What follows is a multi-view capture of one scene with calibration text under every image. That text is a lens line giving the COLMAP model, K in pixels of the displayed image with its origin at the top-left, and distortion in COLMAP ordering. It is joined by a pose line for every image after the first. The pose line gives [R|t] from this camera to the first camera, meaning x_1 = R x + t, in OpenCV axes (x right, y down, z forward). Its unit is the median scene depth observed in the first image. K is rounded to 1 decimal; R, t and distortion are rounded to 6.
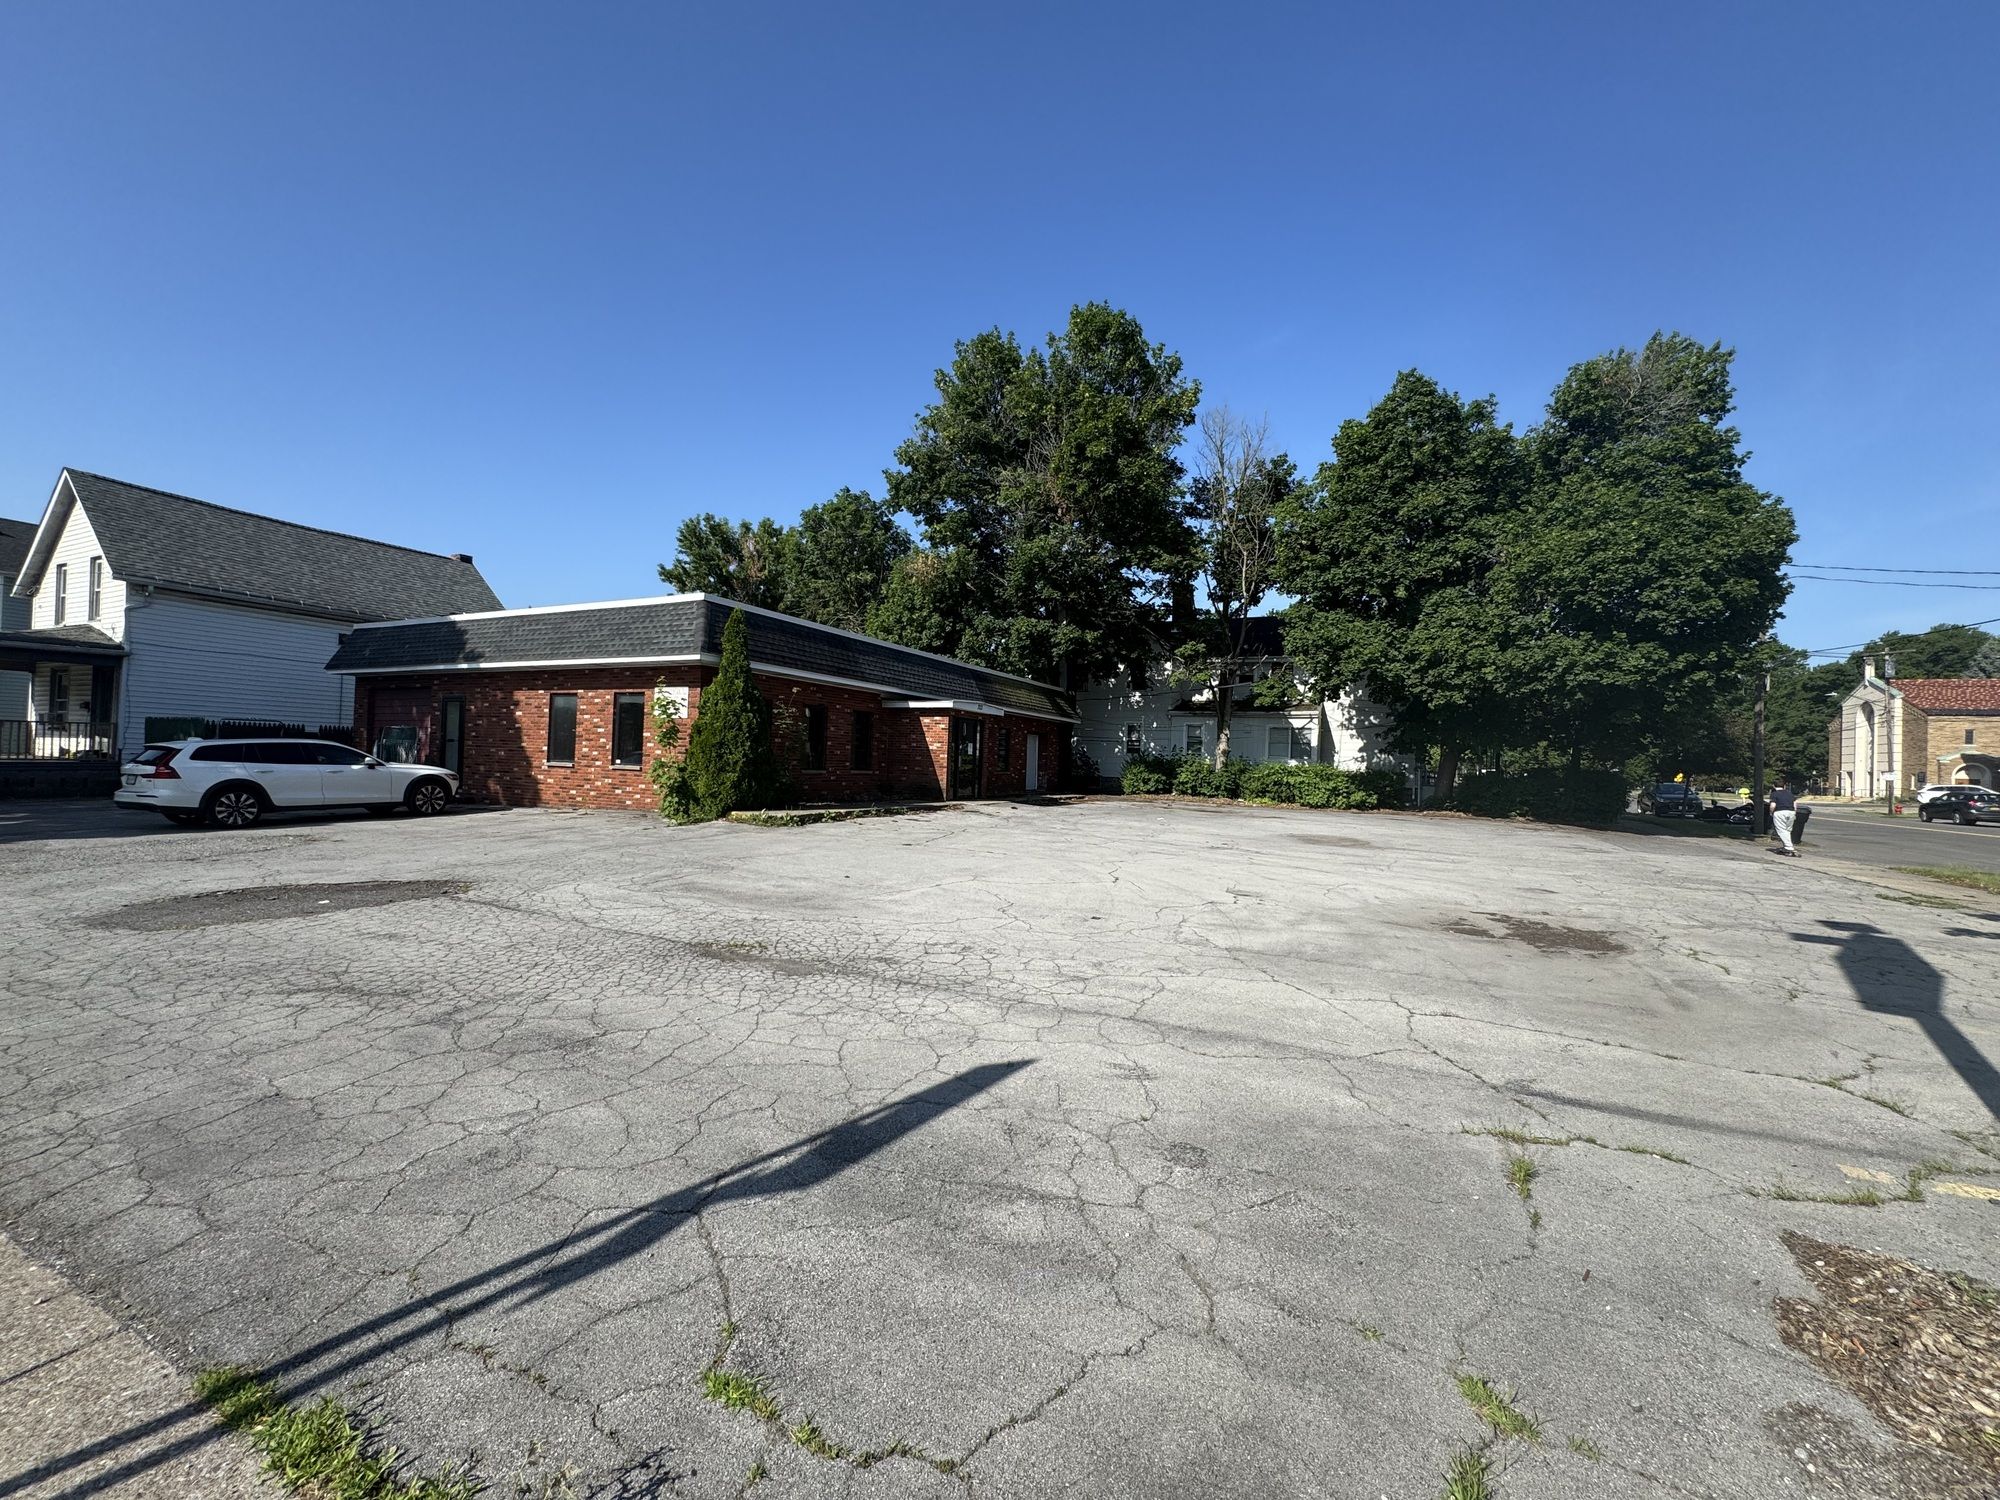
lens RADIAL K [[795.4, 0, 1000.6], [0, 795.4, 744.9], [0, 0, 1]] dist [0.000614, -0.000119]
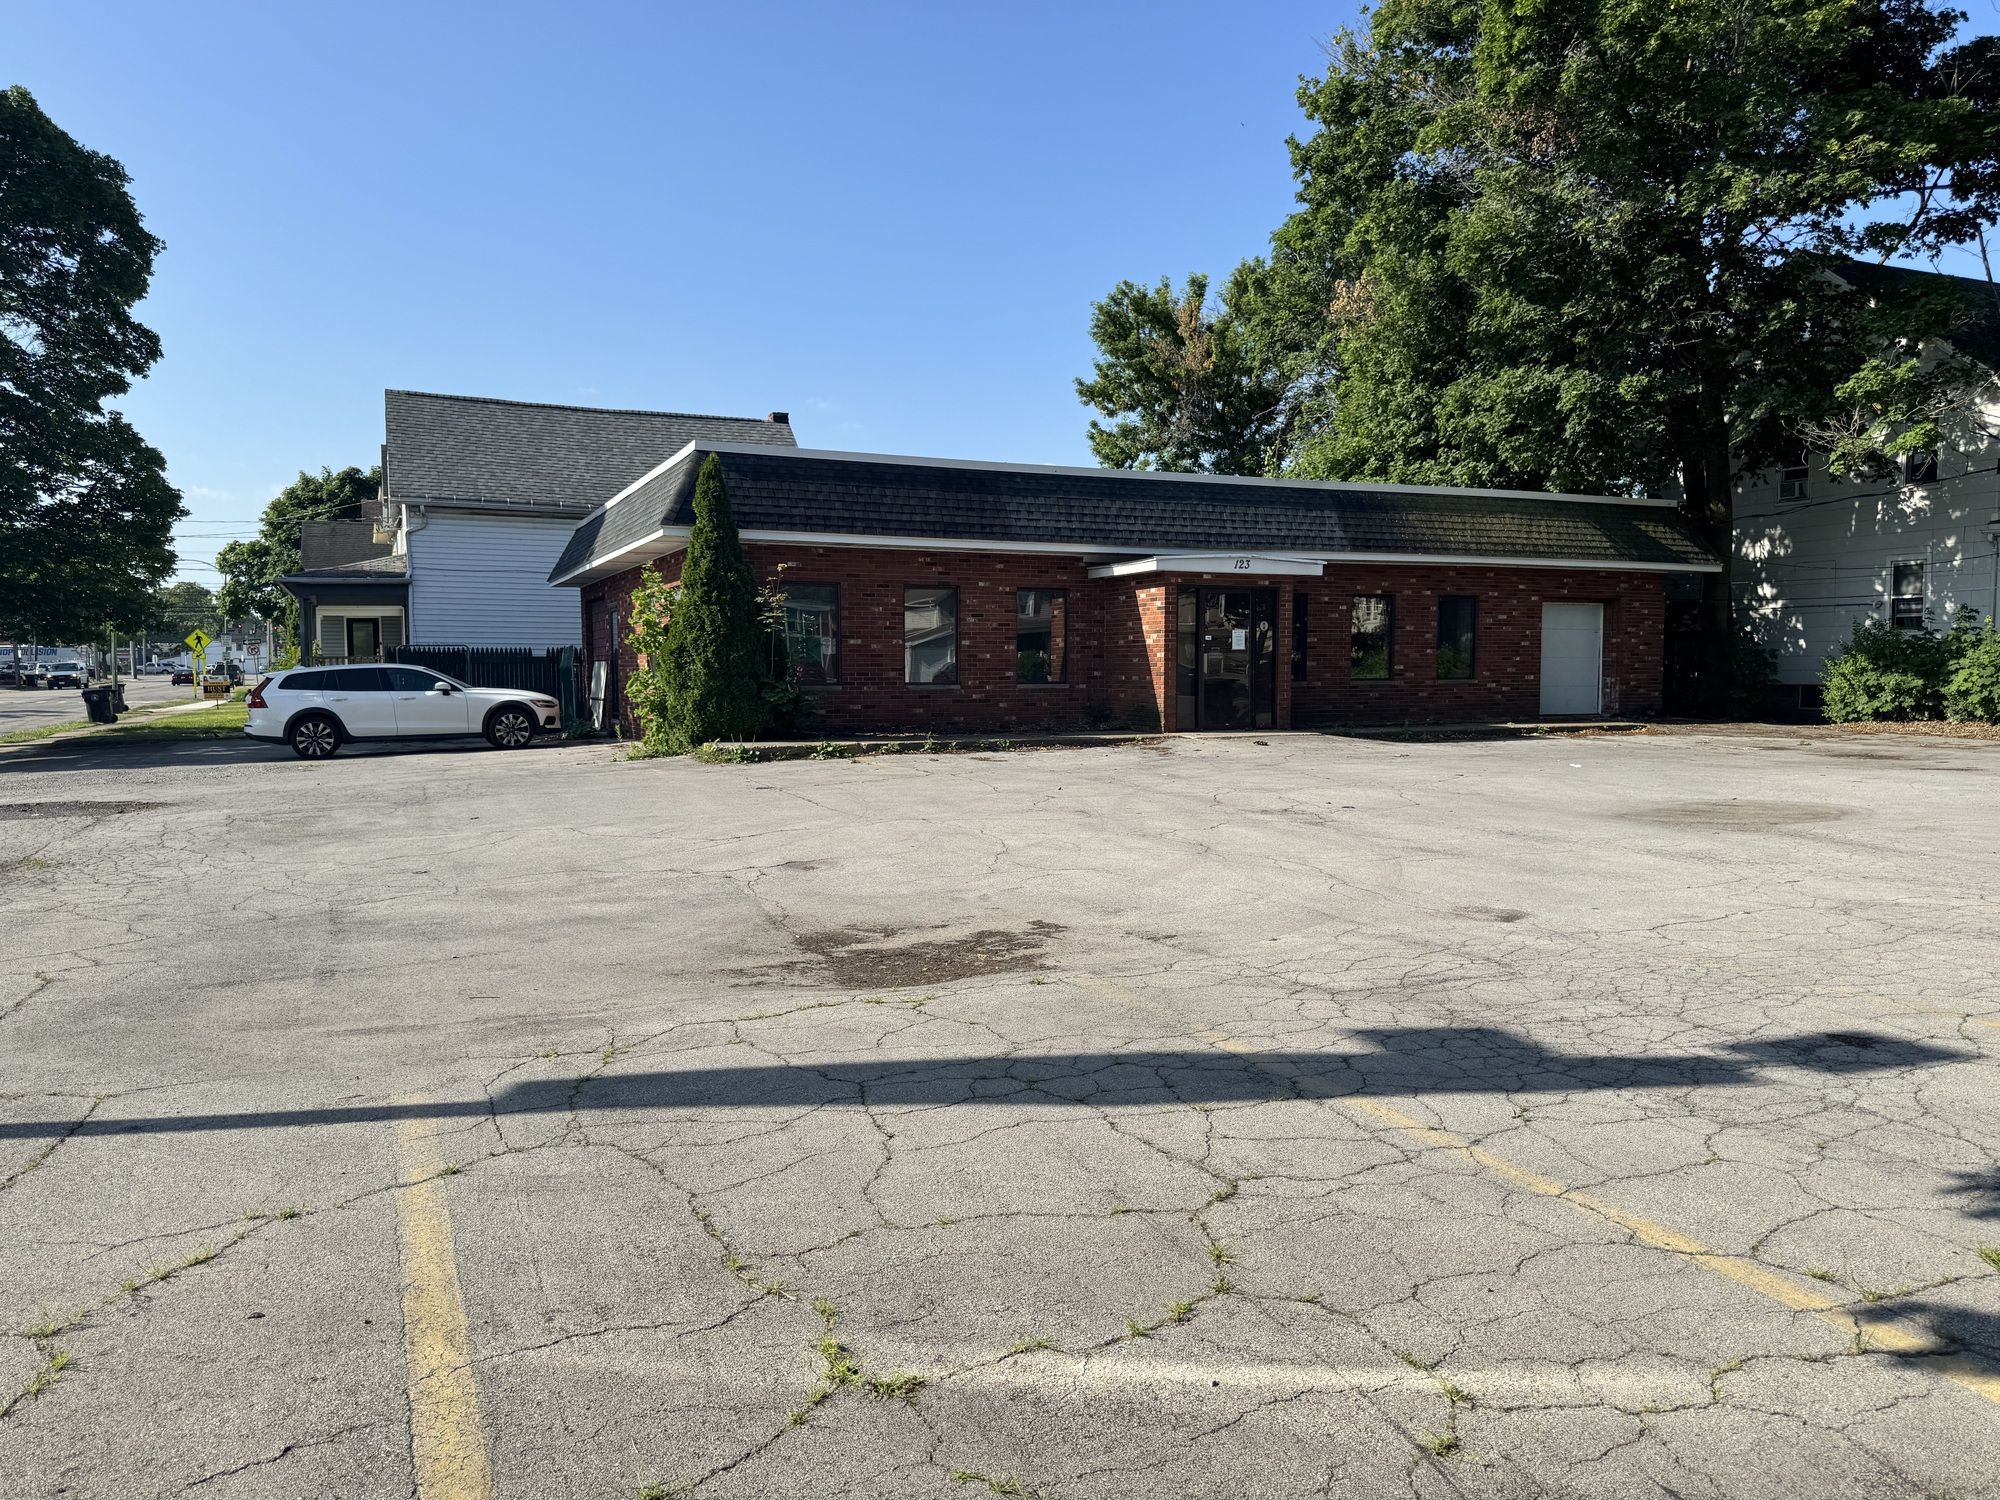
lens RADIAL K [[1341.5, 0, 968.0], [0, 1341.5, 751.2], [0, 0, 1]] dist [0.132384, -0.170212]
pose [[0.777896, 0.003902, -0.628381, 0.439023], [0.042392, 0.997377, 0.058672, 0.020552], [0.626961, -0.072279, 0.775690, 0.138459]]
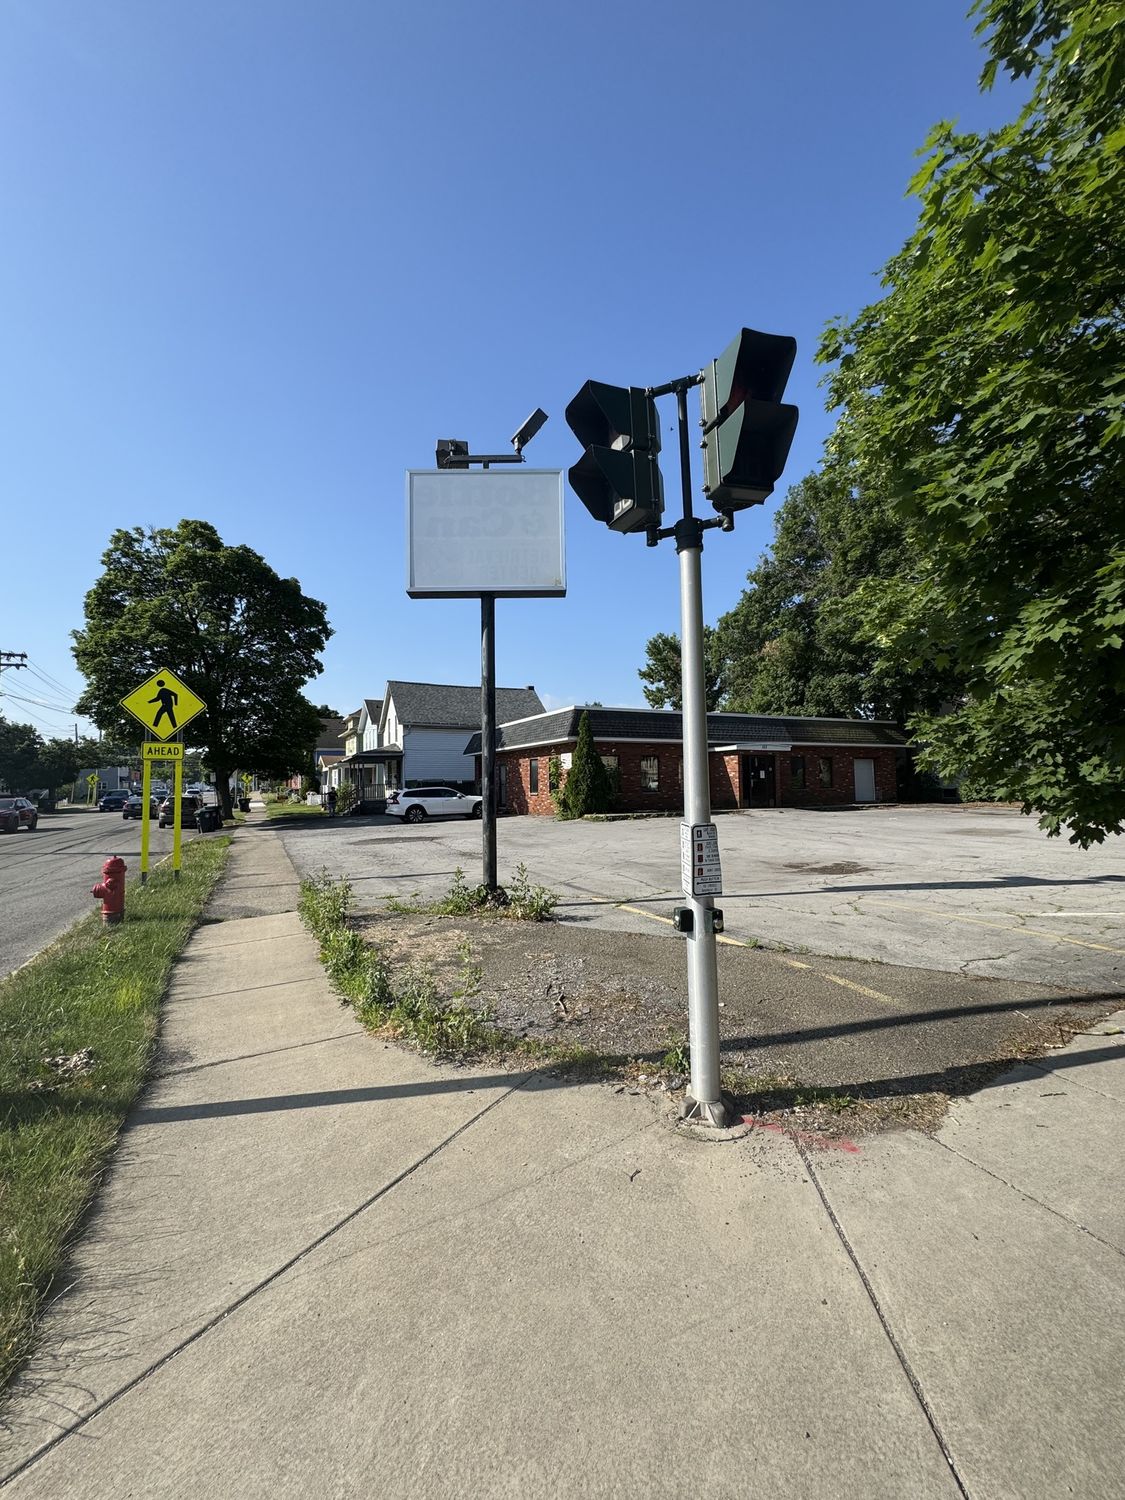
lens RADIAL K [[596.5, 0, 560.1], [0, 596.5, 751.2], [0, 0, 1]] dist [0.000614, -0.000119]
pose [[0.795252, -0.077252, -0.601337, 0.365906], [0.053750, 0.996927, -0.056988, 0.005271], [0.603891, 0.012998, 0.796961, -0.157342]]
